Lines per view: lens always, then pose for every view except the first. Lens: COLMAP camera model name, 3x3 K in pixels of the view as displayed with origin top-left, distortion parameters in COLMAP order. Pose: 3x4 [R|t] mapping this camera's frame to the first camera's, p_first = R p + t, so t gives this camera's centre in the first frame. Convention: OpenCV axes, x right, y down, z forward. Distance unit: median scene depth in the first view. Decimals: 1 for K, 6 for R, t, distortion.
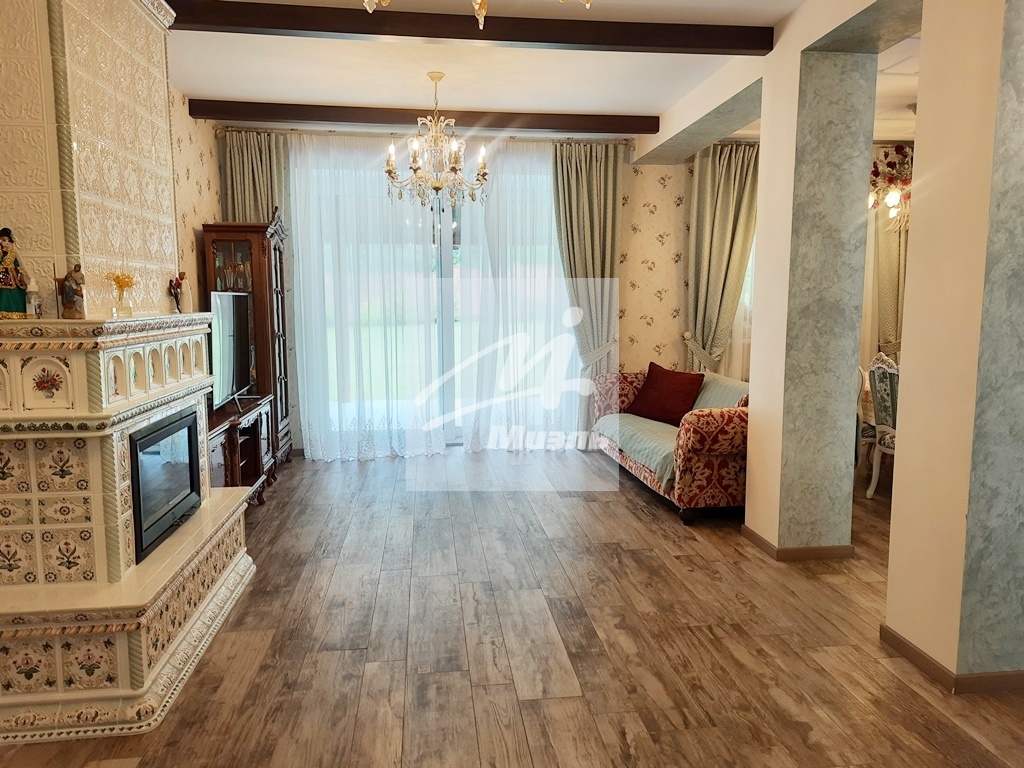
lens RADIAL K [[733.9, 0, 512.0], [0, 733.9, 384.0], [0, 0, 1]] dist [0.079174, -0.090930]
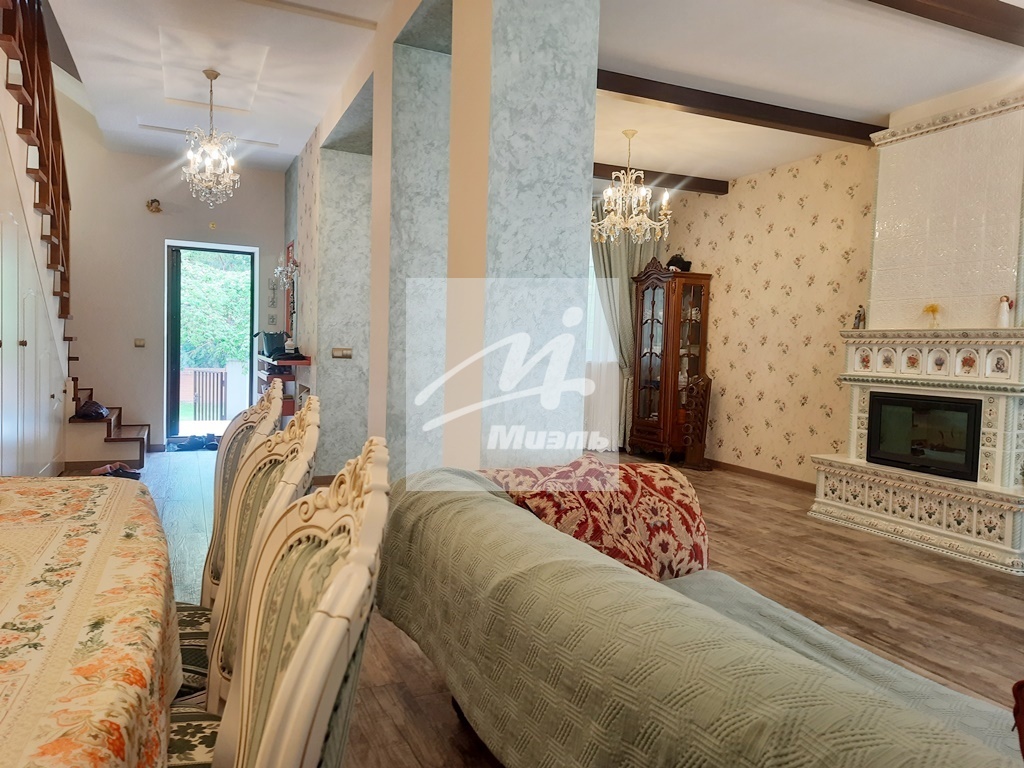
lens RADIAL K [[753.7, 0, 512.0], [0, 753.7, 384.0], [0, 0, 1]] dist [0.102505, -0.130973]
pose [[-0.956600, -0.016616, -0.290931, 0.749030], [-0.065719, 0.984954, 0.159834, -0.162515], [0.283898, 0.172017, -0.943298, 2.085395]]
